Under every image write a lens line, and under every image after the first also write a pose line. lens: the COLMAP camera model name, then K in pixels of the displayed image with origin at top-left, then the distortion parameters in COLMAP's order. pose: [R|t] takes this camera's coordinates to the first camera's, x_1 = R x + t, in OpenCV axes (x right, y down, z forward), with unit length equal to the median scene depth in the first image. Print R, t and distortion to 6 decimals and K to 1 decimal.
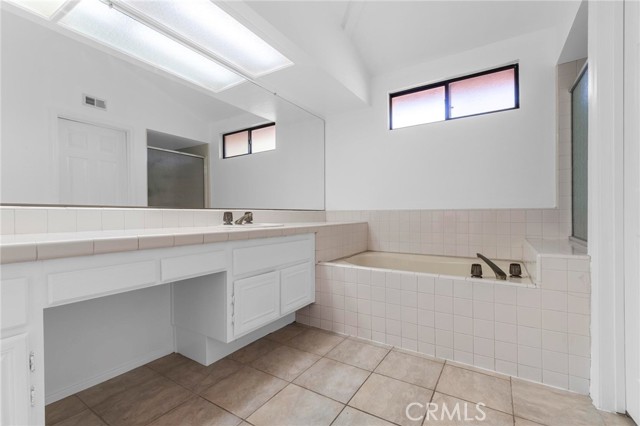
lens RADIAL K [[284.9, 0, 315.9], [0, 284.9, 215.3], [0, 0, 1]] dist [0.000304, -0.000059]
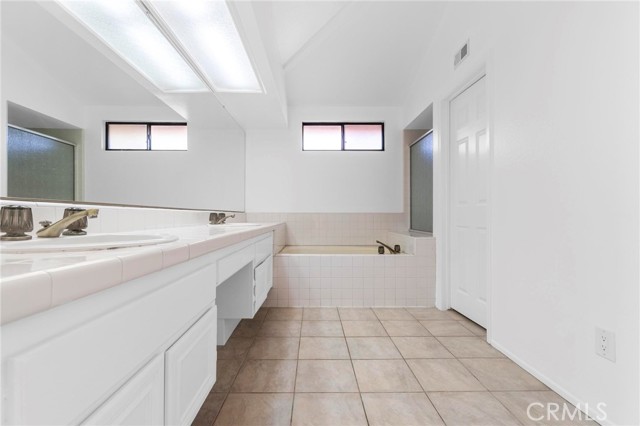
lens RADIAL K [[284.9, 0, 315.9], [0, 284.9, 215.3], [0, 0, 1]] dist [0.000304, -0.000059]
pose [[0.833242, 0.008837, 0.552839, -0.511253], [-0.005032, 0.999952, -0.008399, 0.004257], [-0.552886, 0.004216, 0.833246, -0.128131]]
